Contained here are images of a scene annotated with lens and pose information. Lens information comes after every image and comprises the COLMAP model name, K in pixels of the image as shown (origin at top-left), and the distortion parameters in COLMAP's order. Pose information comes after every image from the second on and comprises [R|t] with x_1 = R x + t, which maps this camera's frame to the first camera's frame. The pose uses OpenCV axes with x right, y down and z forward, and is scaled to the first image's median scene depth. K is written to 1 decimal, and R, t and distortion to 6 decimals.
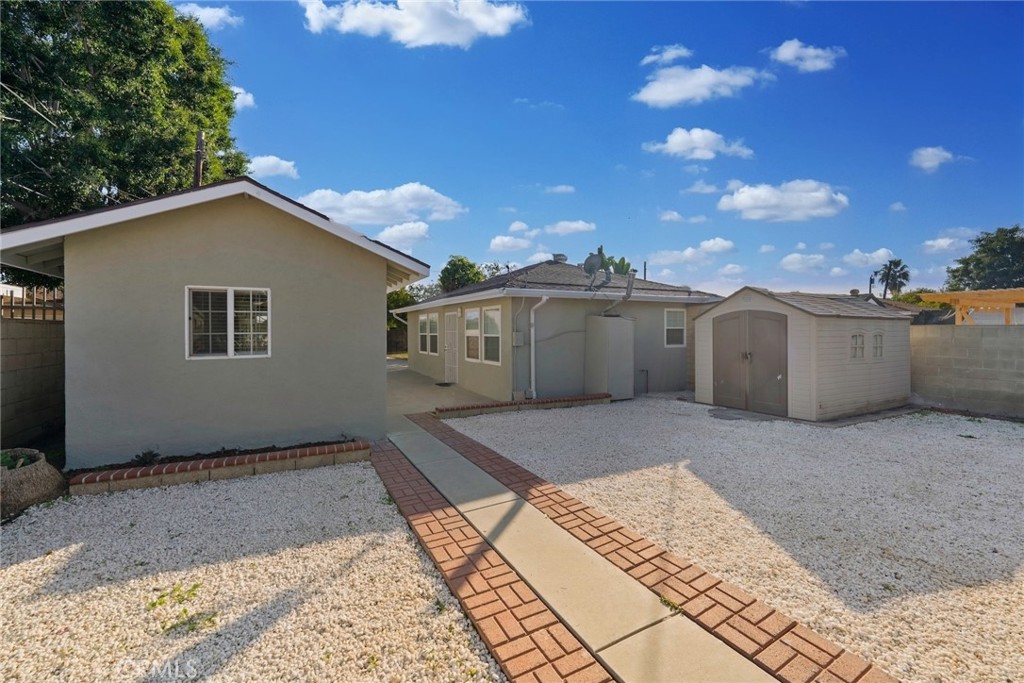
lens RADIAL K [[415.9, 0, 512.0], [0, 415.9, 341.5], [0, 0, 1]] dist [-0.000065, -0.000076]
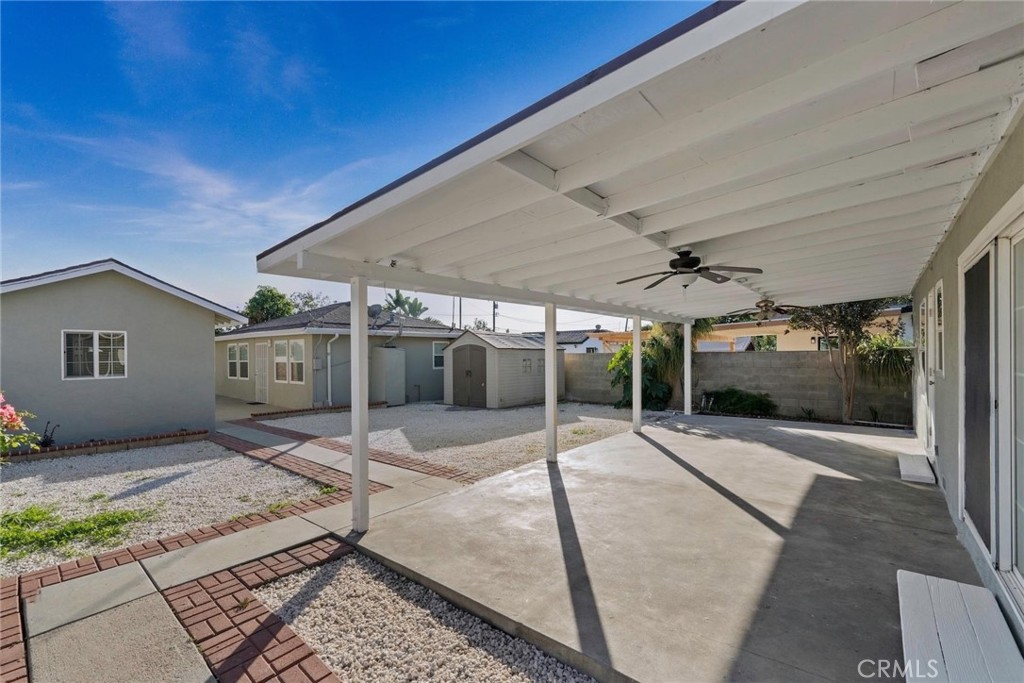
lens RADIAL K [[431.6, 0, 497.6], [0, 431.6, 357.4], [0, 0, 1]] dist [-0.000579, 0.000005]
pose [[0.934700, -0.007031, 0.355367, 0.065997], [0.015160, 0.999683, -0.020096, 0.009659], [-0.355113, 0.024171, 0.934511, -0.562103]]
